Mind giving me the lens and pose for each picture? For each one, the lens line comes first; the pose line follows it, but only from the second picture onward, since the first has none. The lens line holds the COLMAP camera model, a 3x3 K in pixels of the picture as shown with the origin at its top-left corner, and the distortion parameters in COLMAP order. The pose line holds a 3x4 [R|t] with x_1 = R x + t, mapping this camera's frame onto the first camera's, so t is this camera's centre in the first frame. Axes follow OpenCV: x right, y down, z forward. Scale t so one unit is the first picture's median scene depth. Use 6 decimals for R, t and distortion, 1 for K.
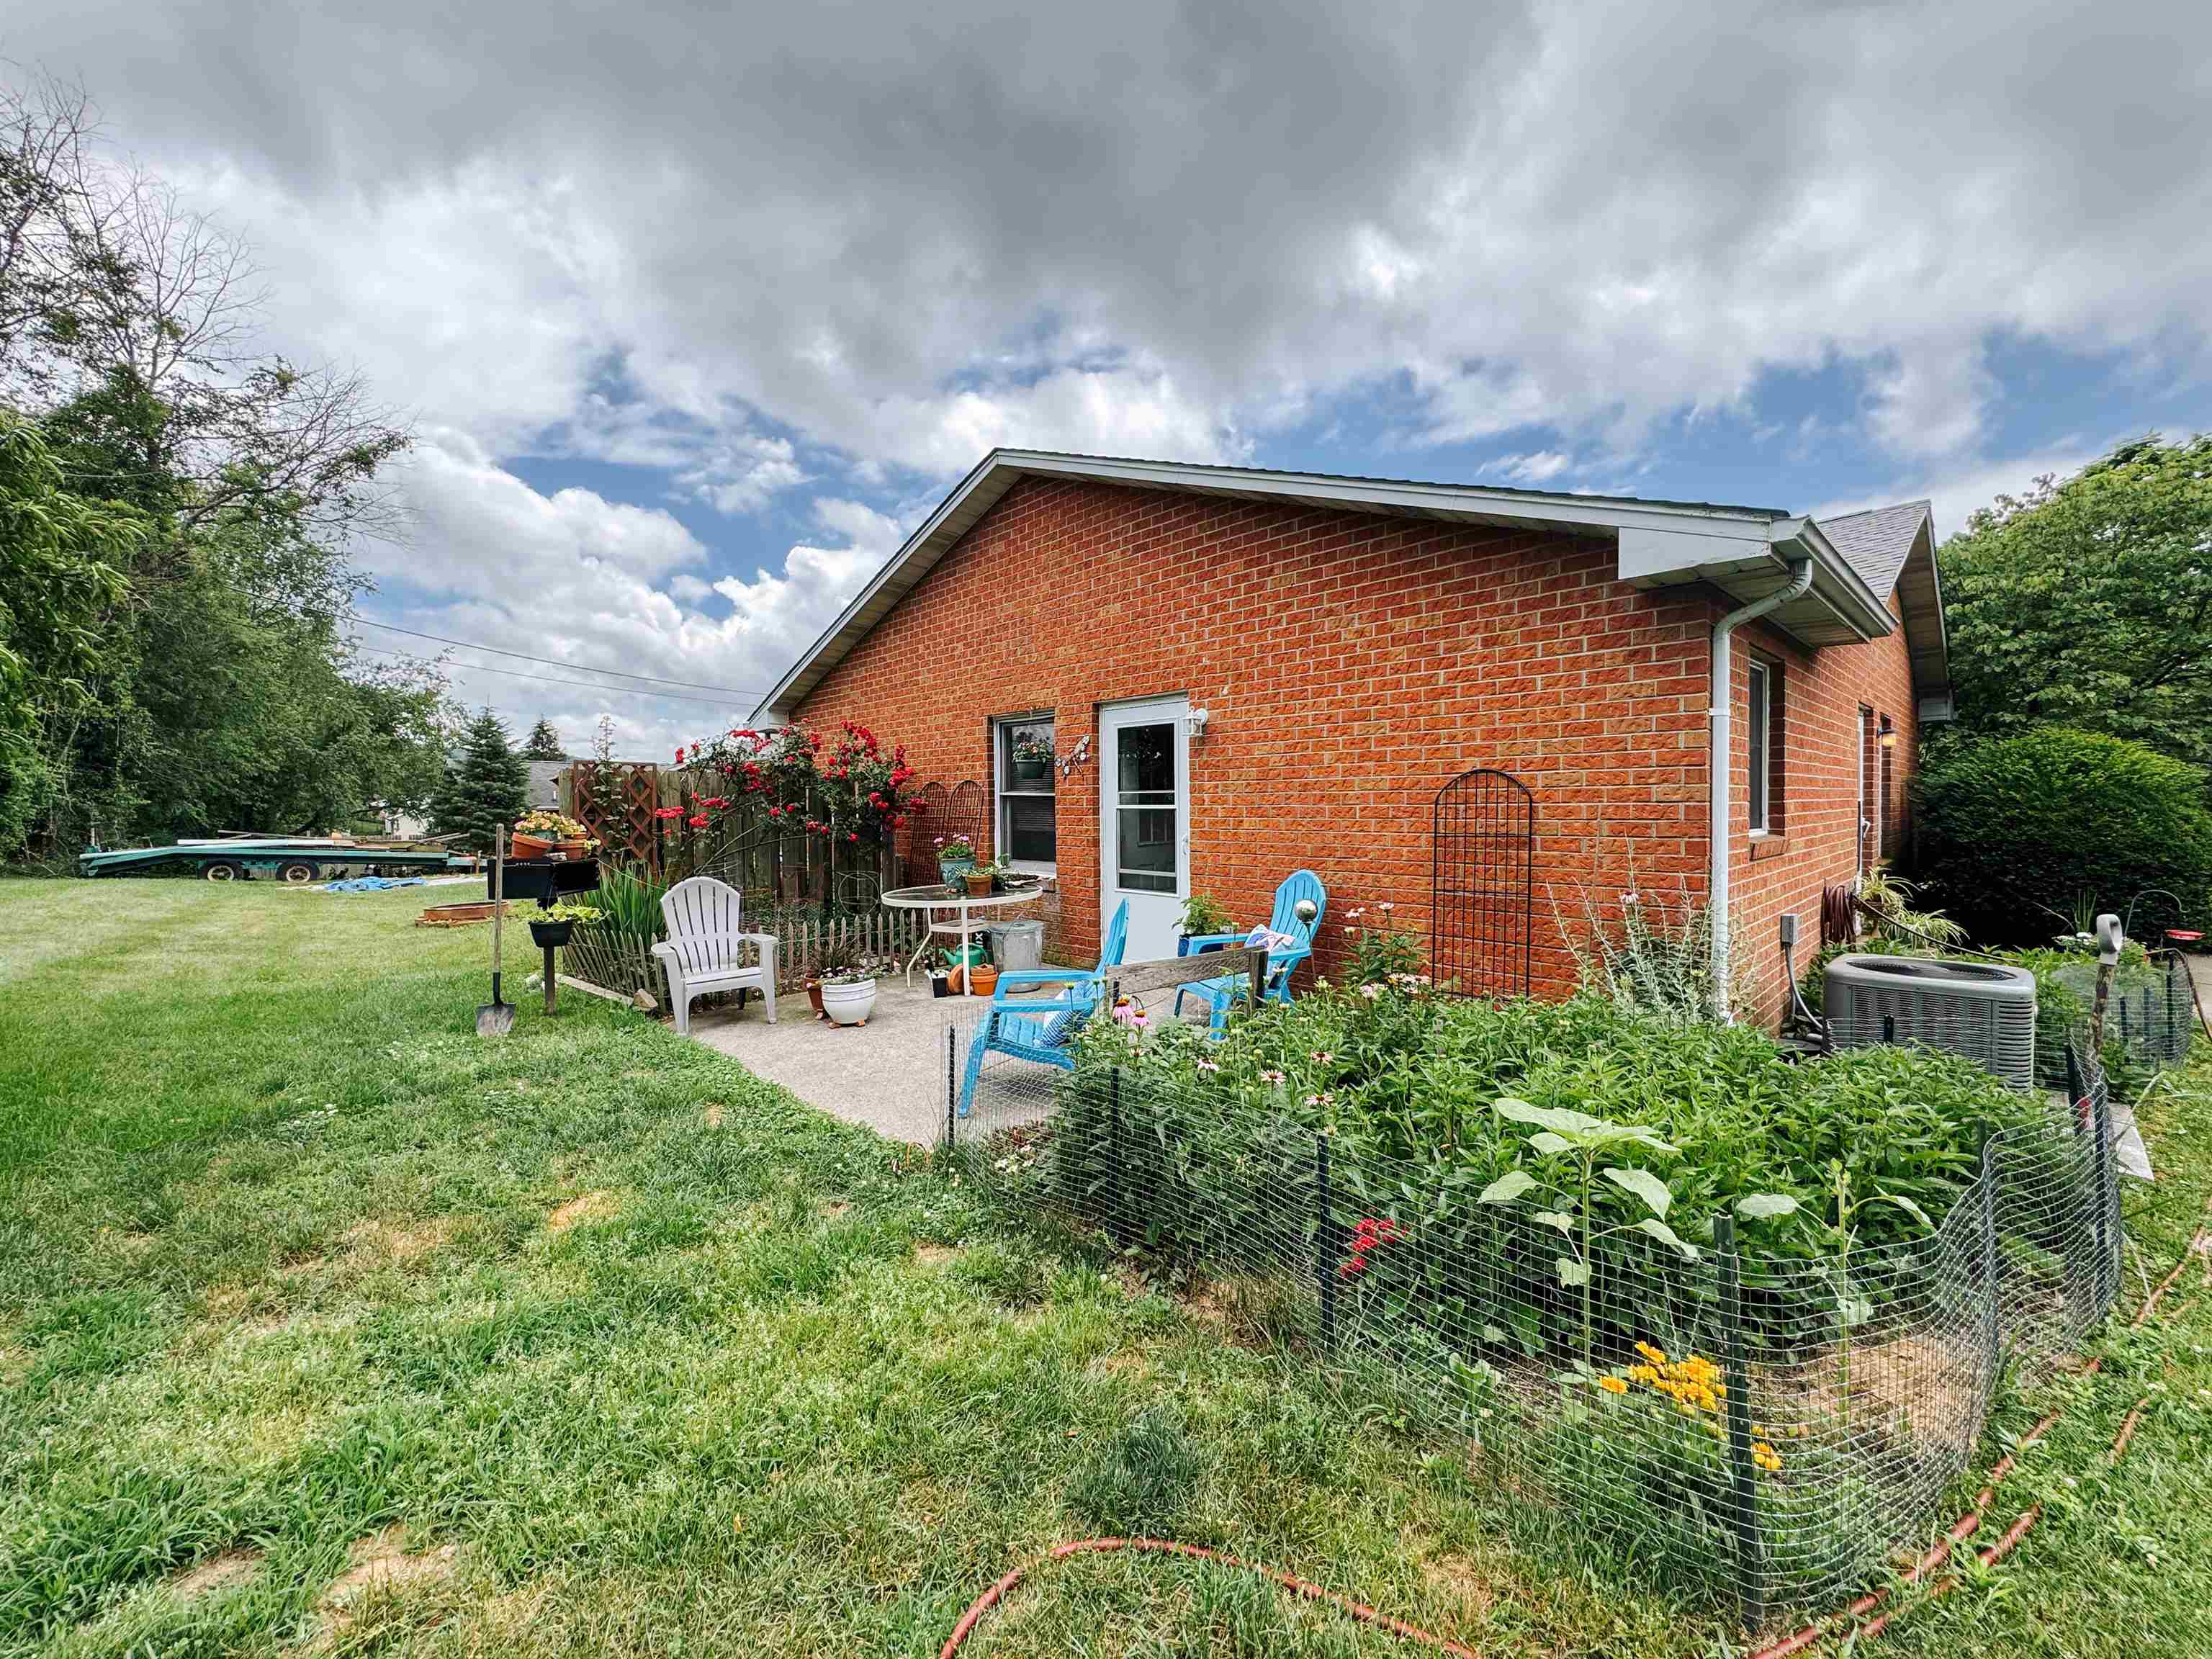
lens RADIAL K [[887.4, 0, 1122.9], [0, 887.4, 810.4], [0, 0, 1]] dist [-0.003019, 0.001795]
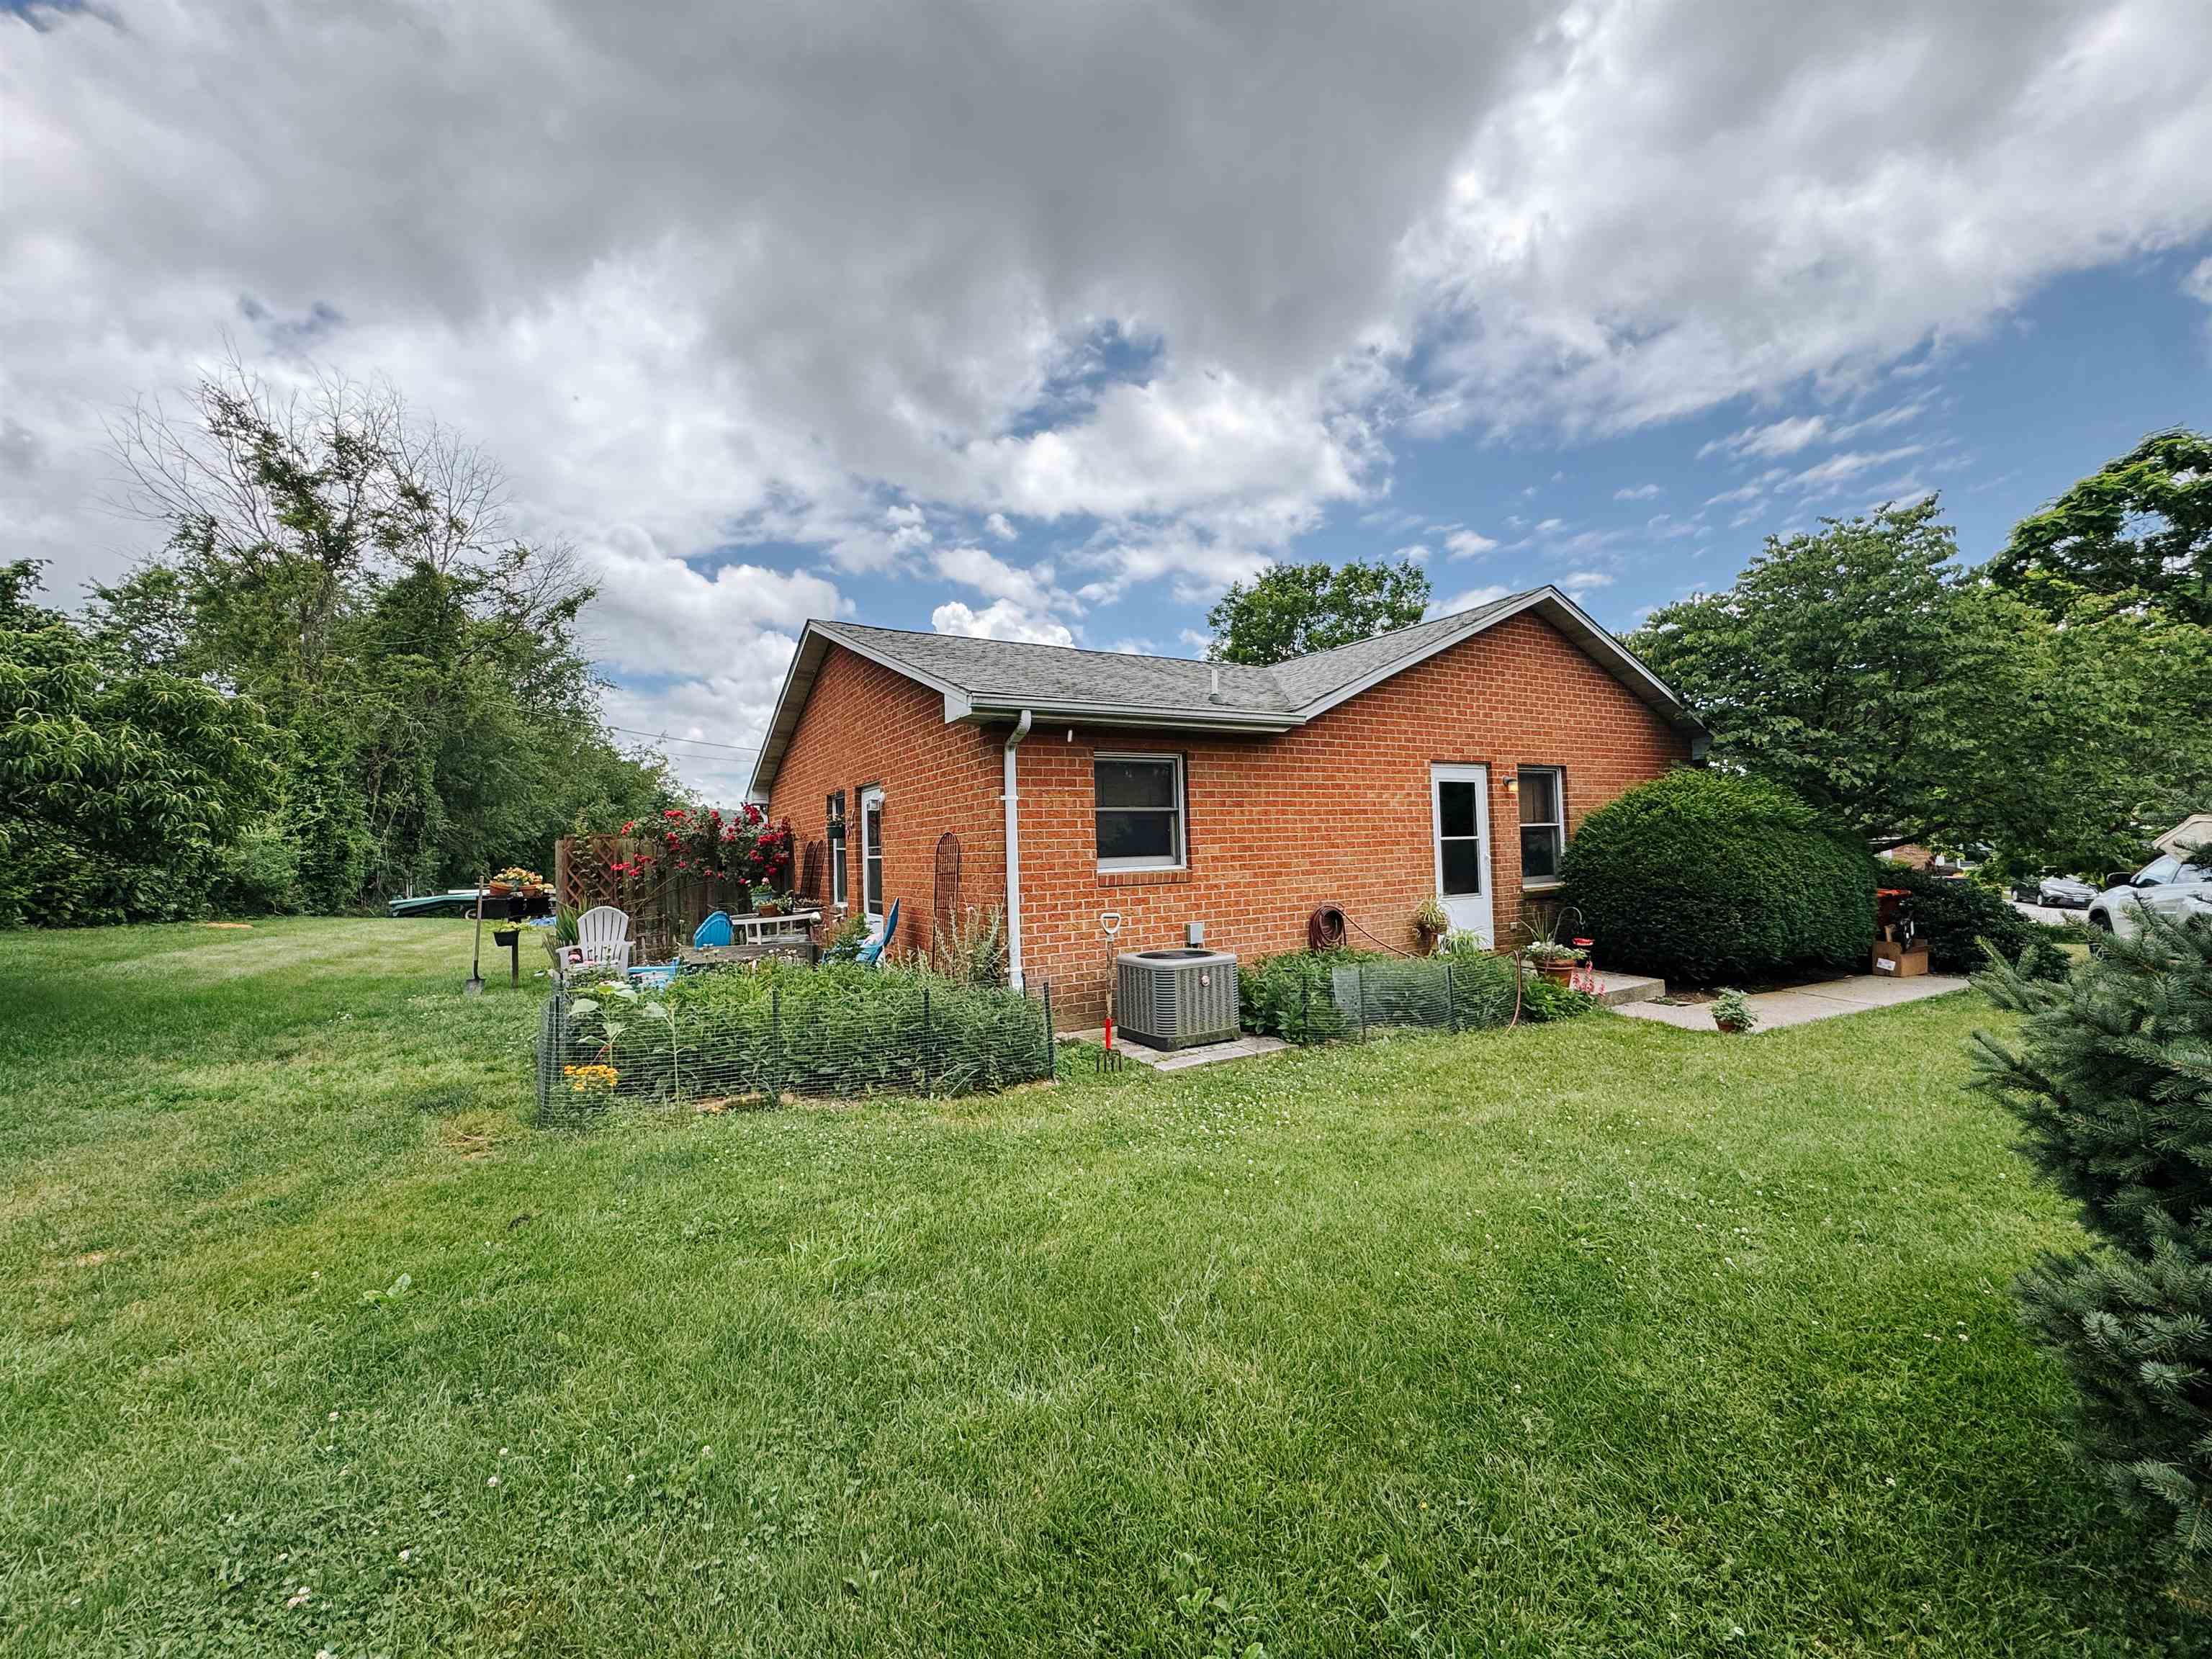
lens RADIAL K [[887.4, 0, 1145.0], [0, 887.4, 810.0], [0, 0, 1]] dist [-0.003019, 0.001795]
pose [[0.977462, -0.032198, -0.208643, 0.608767], [0.022543, 0.998569, -0.048487, -0.000411], [0.209906, 0.042691, 0.976789, -0.283890]]
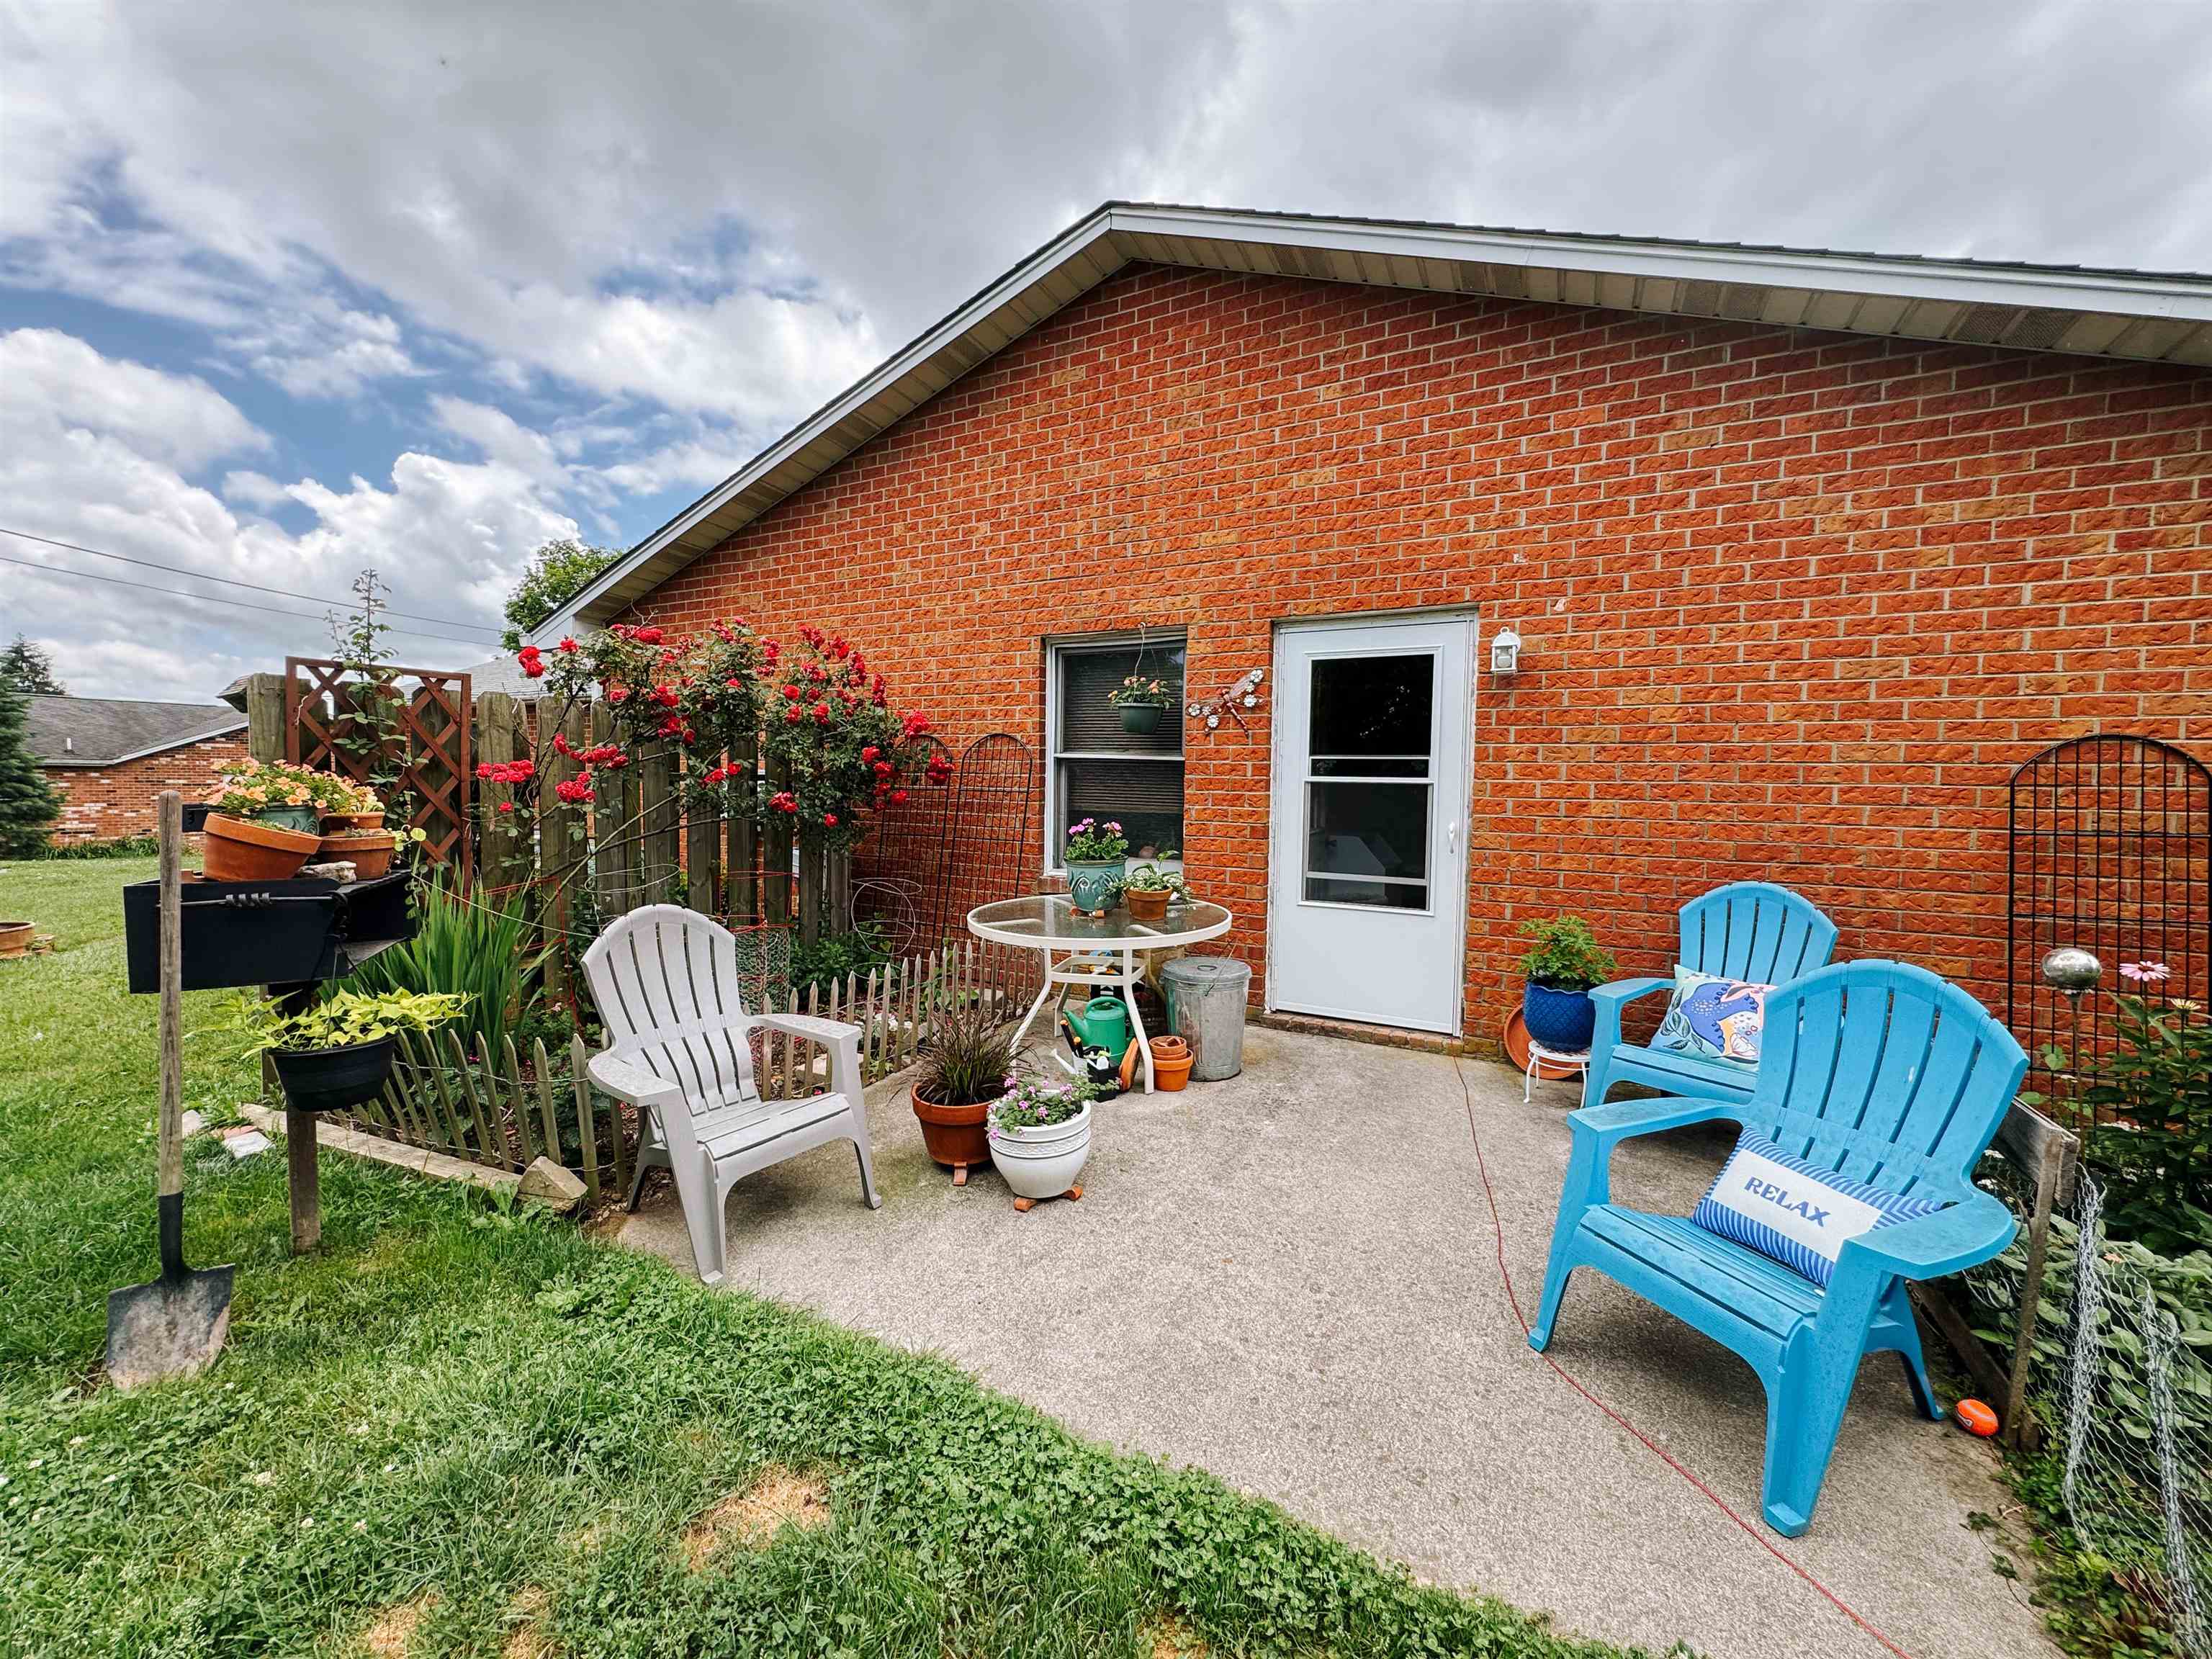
lens RADIAL K [[887.4, 0, 1095.0], [0, 887.4, 819.5], [0, 0, 1]] dist [-0.003019, 0.001795]
pose [[0.951654, 0.003786, 0.307148, -0.291939], [-0.016608, 0.999096, 0.039143, 0.002386], [-0.306722, -0.042352, 0.950856, 0.332120]]
